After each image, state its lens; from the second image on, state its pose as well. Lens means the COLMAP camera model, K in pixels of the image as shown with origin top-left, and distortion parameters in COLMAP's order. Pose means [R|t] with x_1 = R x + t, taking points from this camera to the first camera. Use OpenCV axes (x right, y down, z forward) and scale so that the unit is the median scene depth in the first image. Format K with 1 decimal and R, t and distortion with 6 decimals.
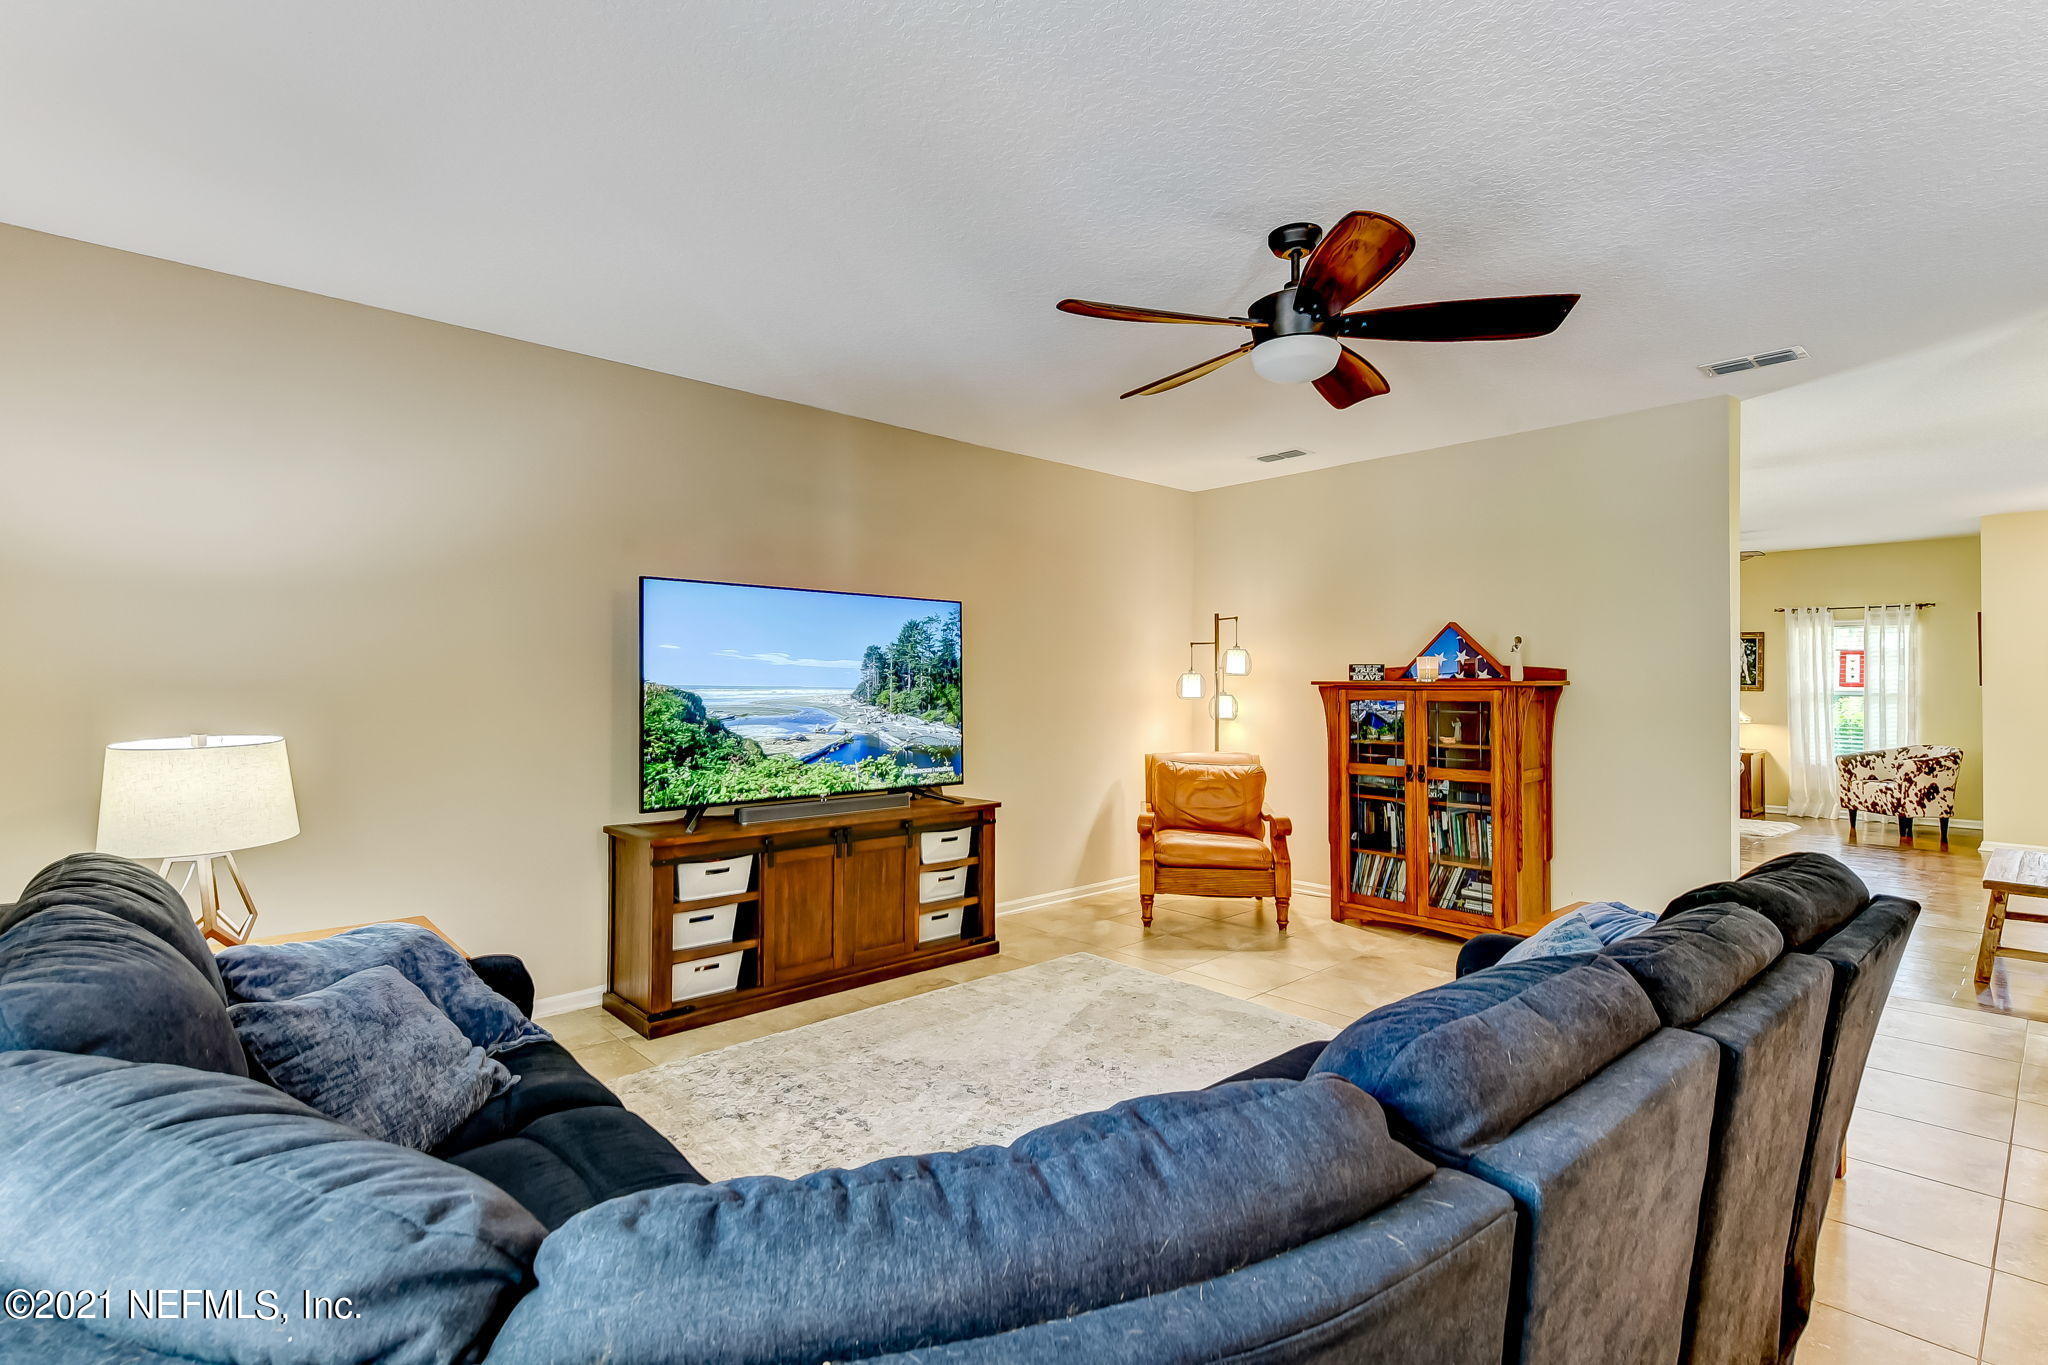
lens RADIAL K [[970.9, 0, 1024.0], [0, 970.9, 682.5], [0, 0, 1]] dist [-0.001039, -0.000173]
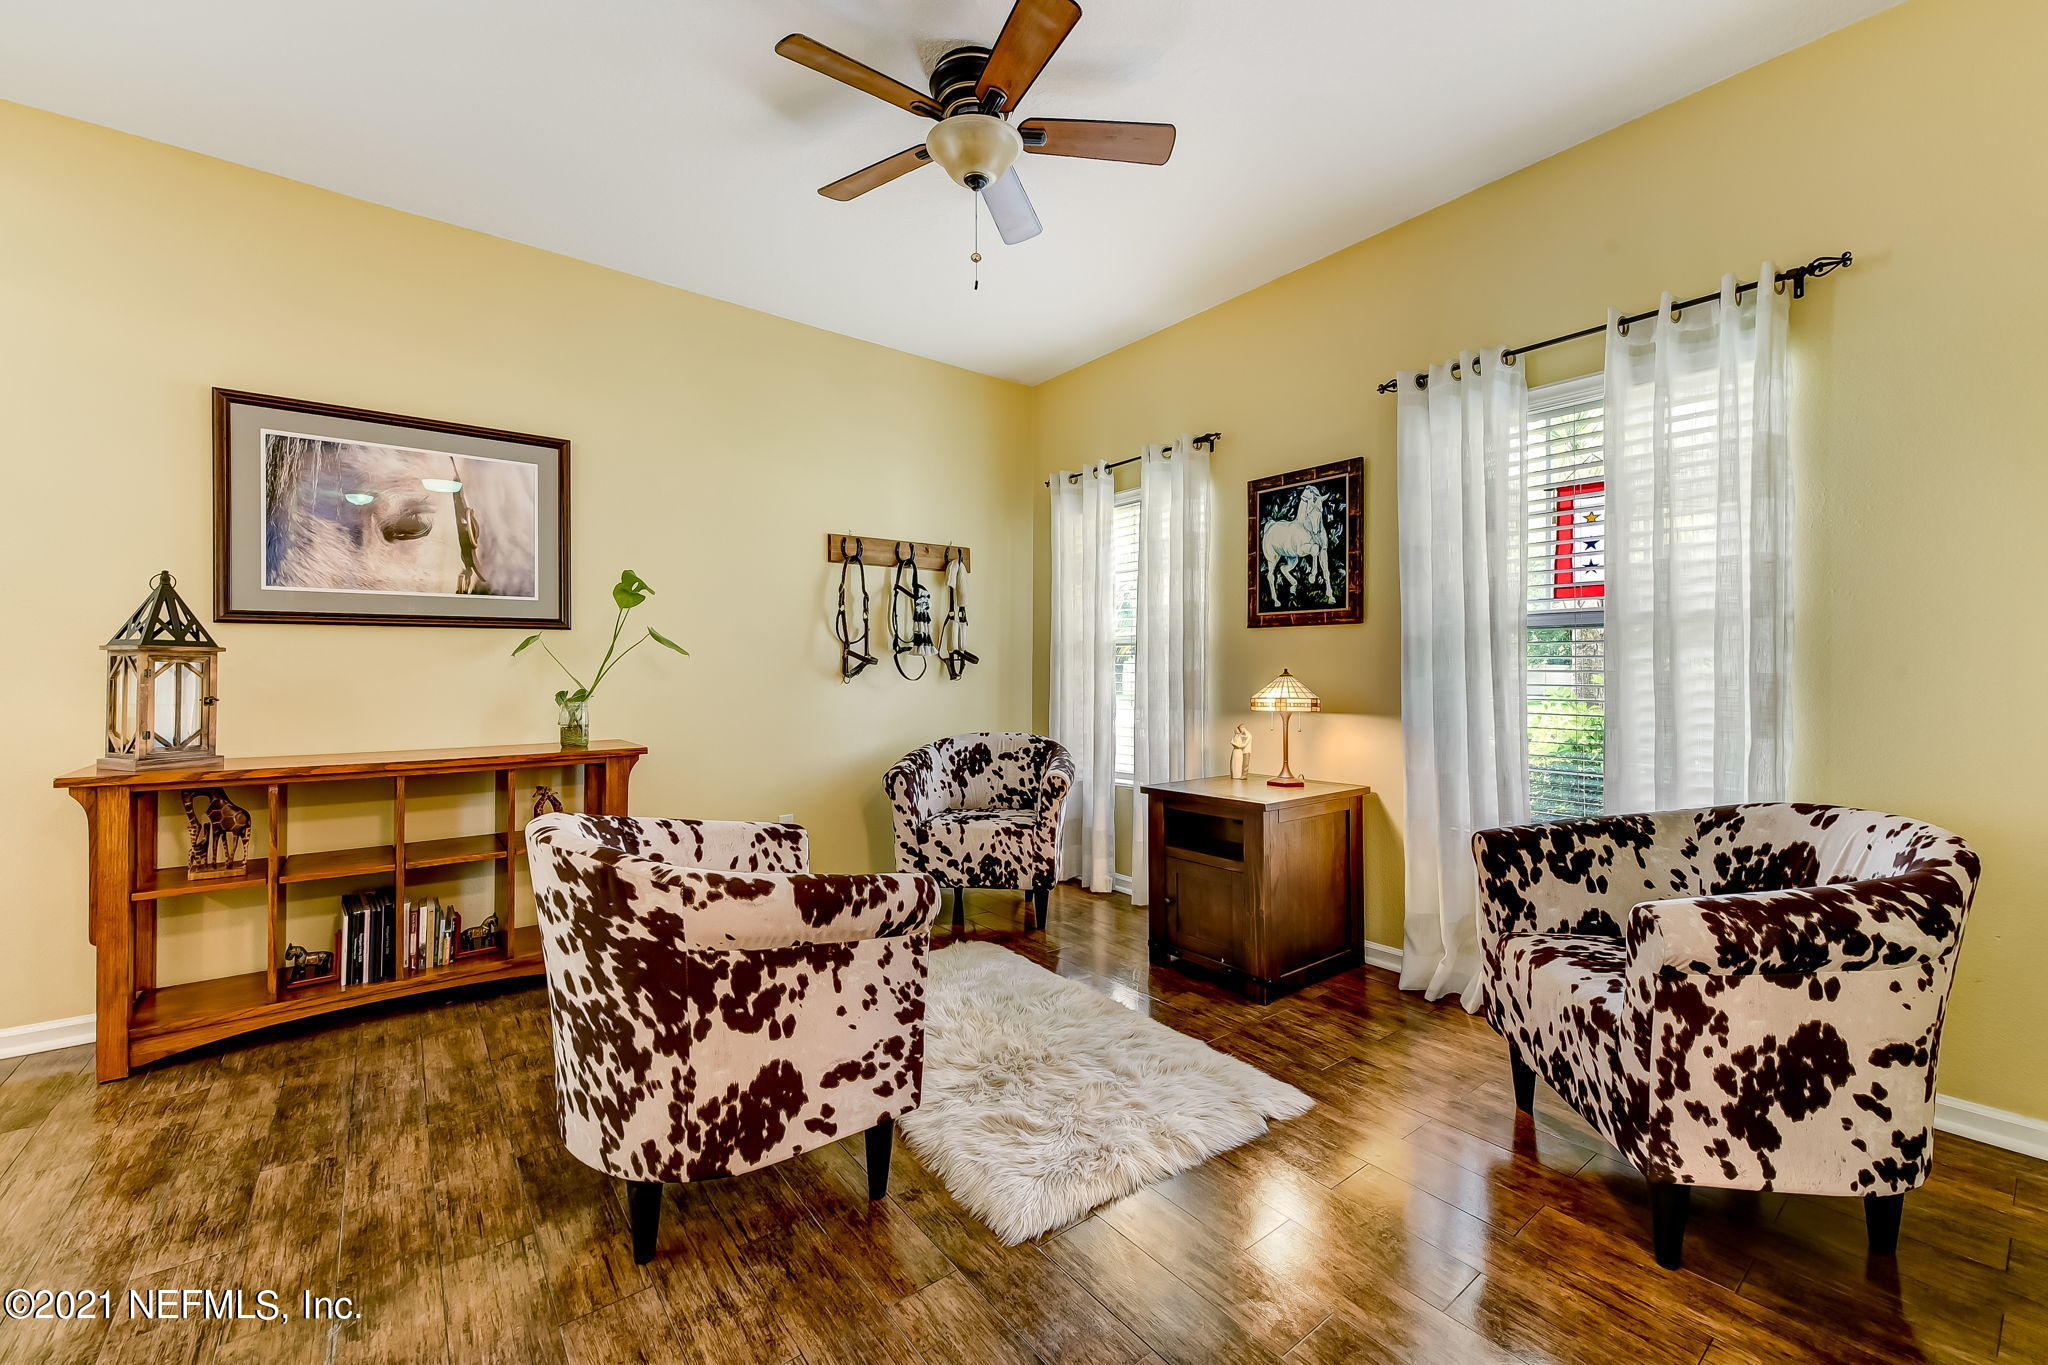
lens RADIAL K [[817.5, 0, 1031.6], [0, 817.5, 669.5], [0, 0, 1]] dist [0.000454, -0.000238]
pose [[0.997102, -0.003560, -0.075992, 0.772670], [0.003125, 0.999978, -0.005842, 0.032208], [0.076011, 0.005587, 0.997091, 0.802469]]
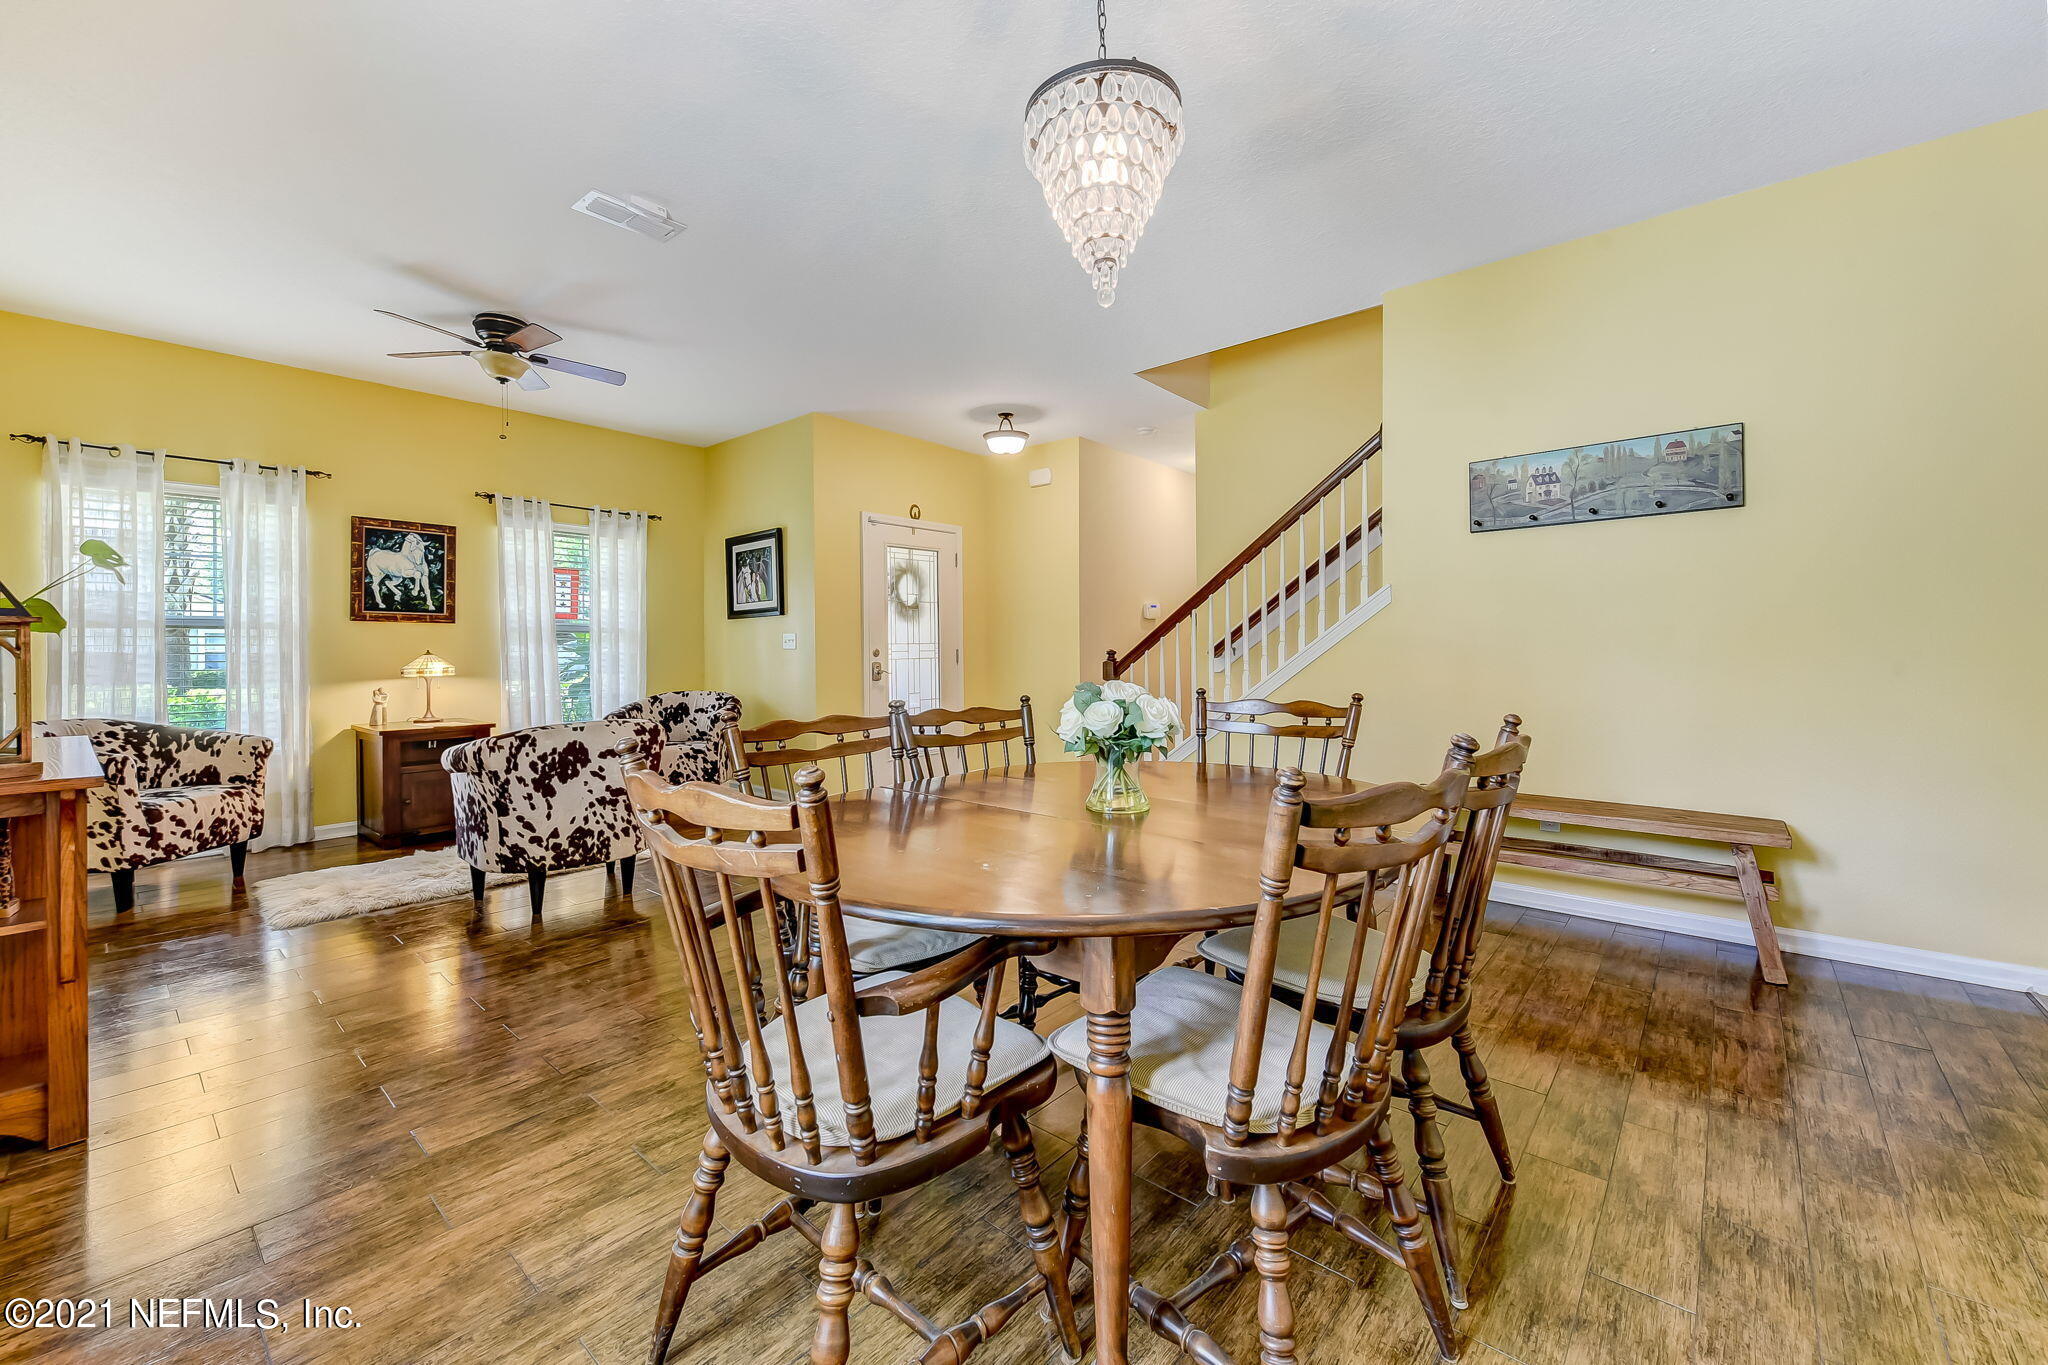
lens RADIAL K [[817.5, 0, 1031.6], [0, 817.5, 669.5], [0, 0, 1]] dist [0.000454, -0.000238]
pose [[-0.109035, -0.027138, 0.993667, 0.236783], [0.005801, 0.999593, 0.027936, 0.030233], [-0.994021, 0.008810, -0.108834, 0.808513]]
